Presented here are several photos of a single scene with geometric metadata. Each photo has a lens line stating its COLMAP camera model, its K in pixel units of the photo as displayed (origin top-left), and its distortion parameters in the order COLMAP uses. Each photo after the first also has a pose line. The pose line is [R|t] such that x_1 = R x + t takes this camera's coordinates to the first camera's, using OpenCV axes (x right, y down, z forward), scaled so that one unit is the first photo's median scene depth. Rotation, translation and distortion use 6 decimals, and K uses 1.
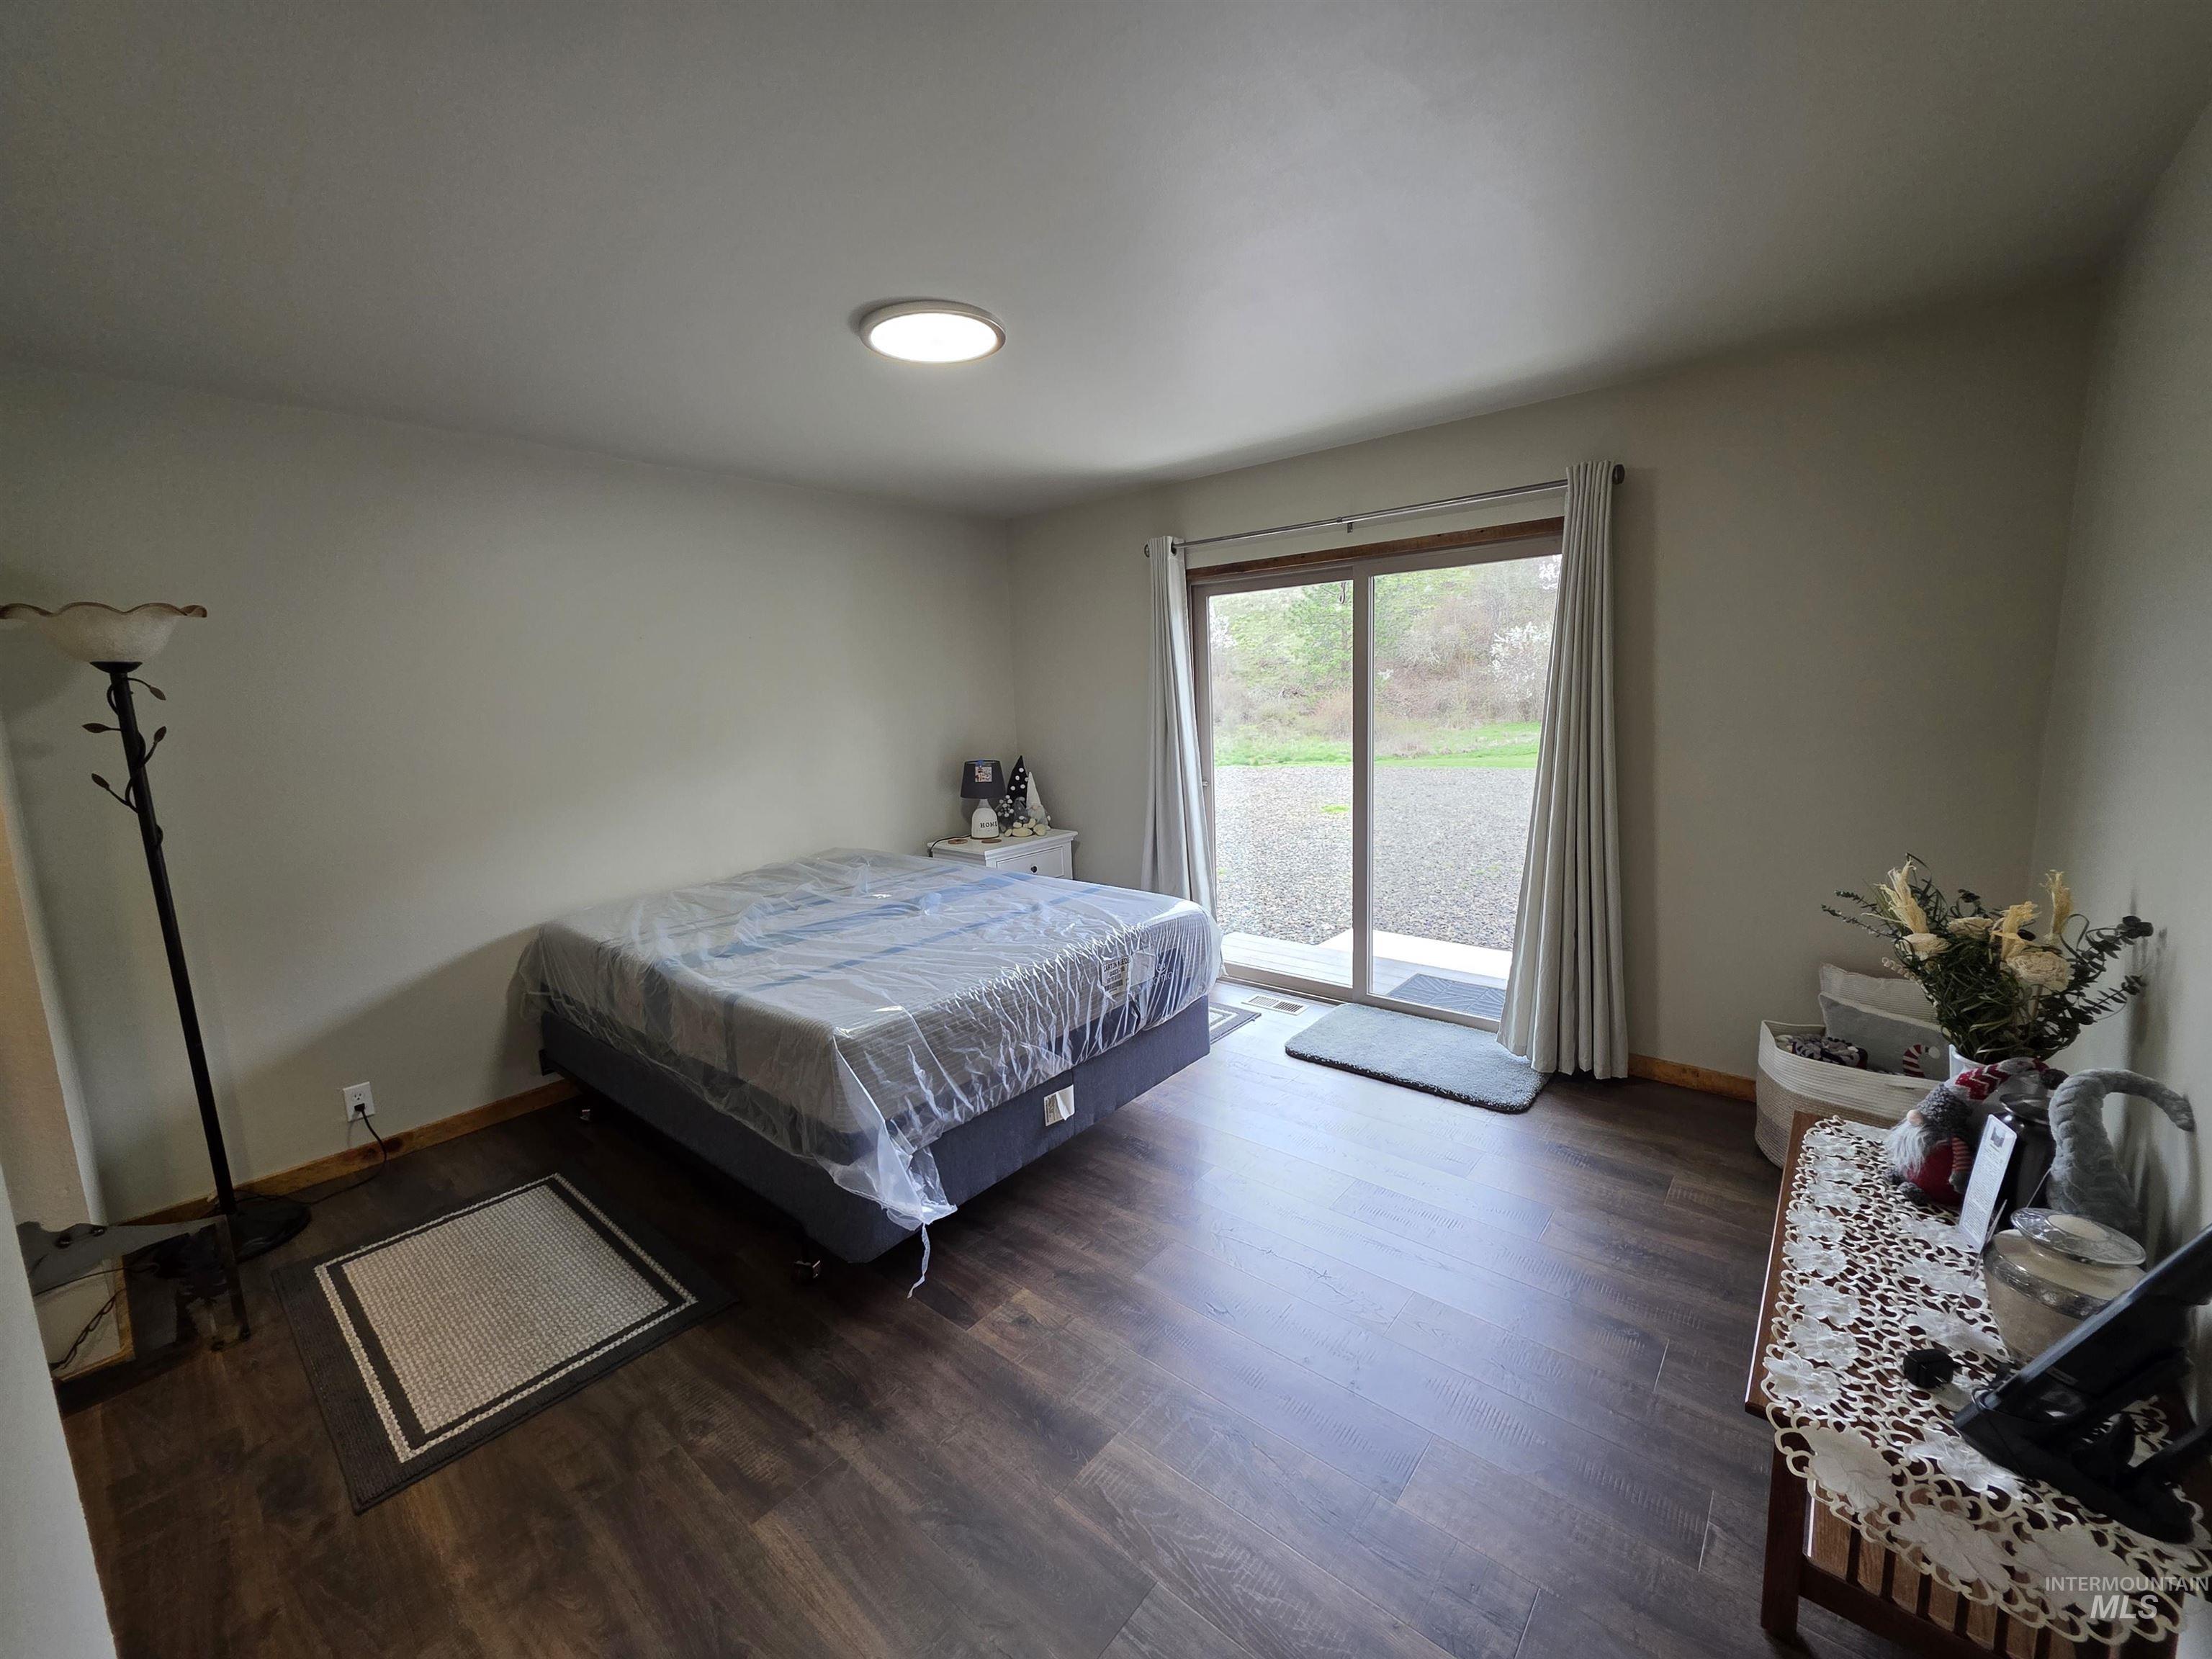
lens RADIAL K [[886.4, 0, 1109.5], [0, 886.4, 824.2], [0, 0, 1]] dist [0.002690, -0.001034]
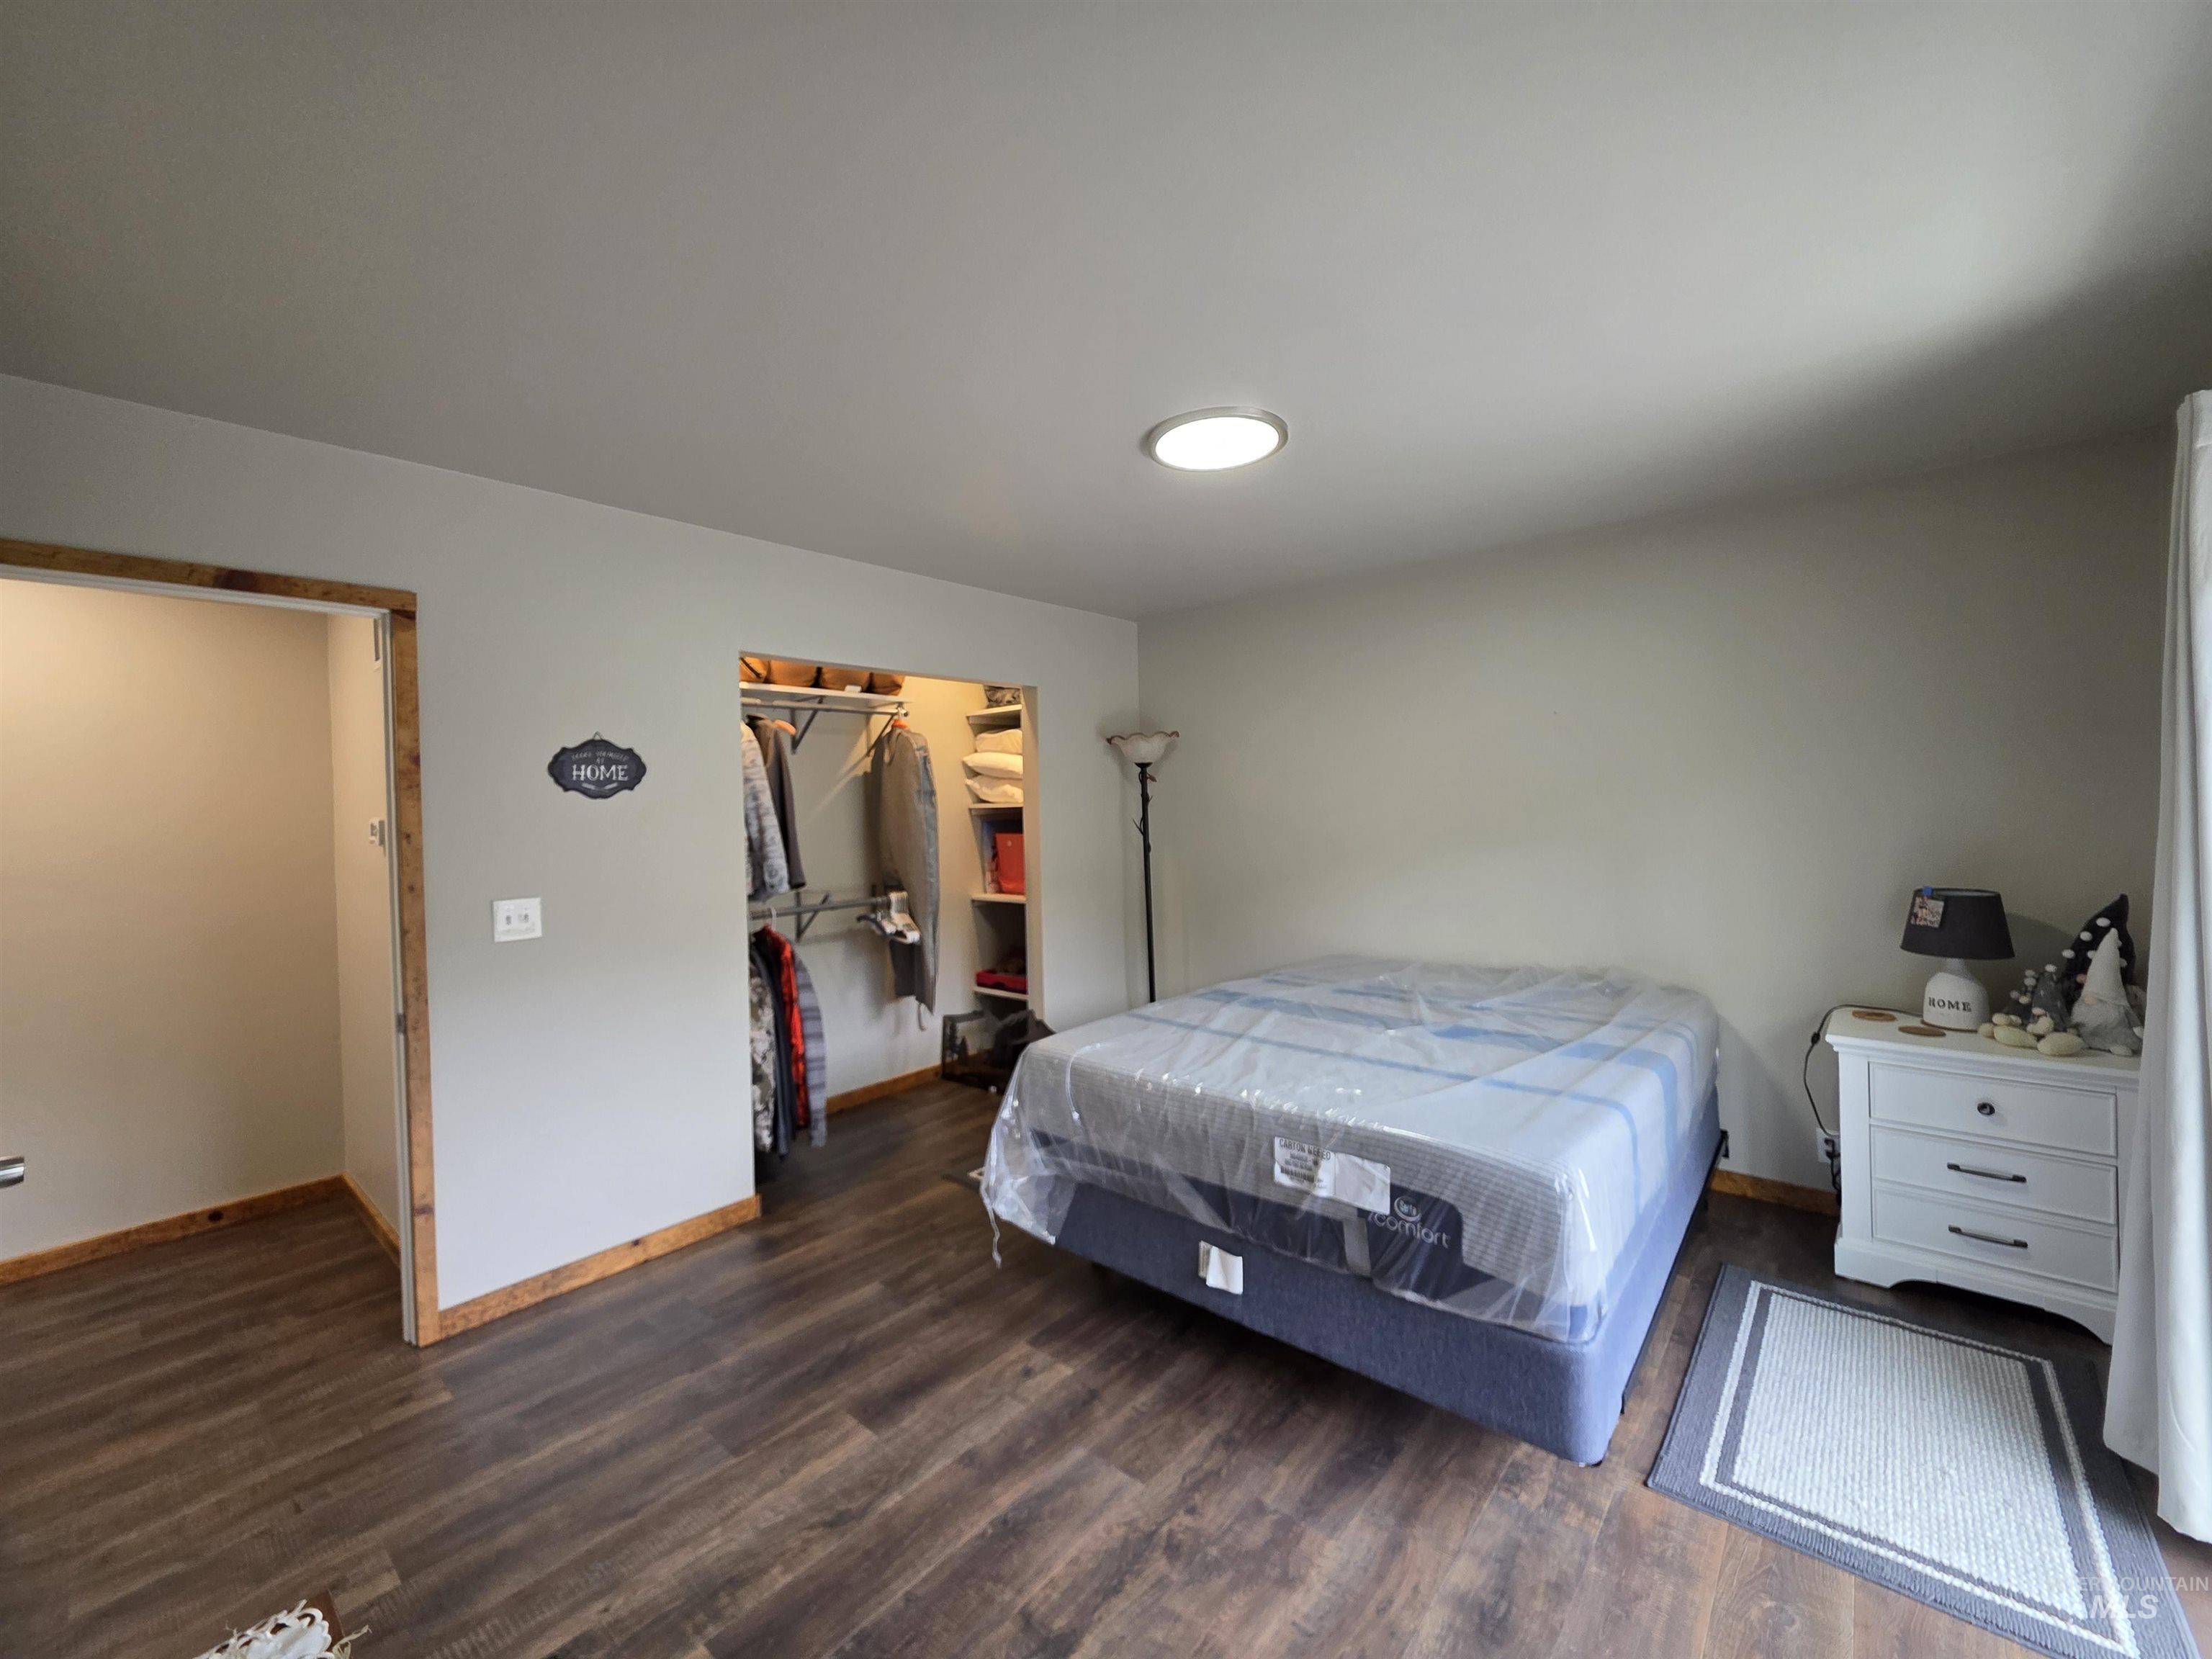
lens RADIAL K [[886.4, 0, 1110.7], [0, 886.4, 829.6], [0, 0, 1]] dist [0.002690, -0.001034]
pose [[-0.000425, 0.076300, -0.997085, 0.776775], [-0.121573, 0.989685, 0.075786, -0.159939], [0.992582, 0.121251, 0.008856, 0.837214]]
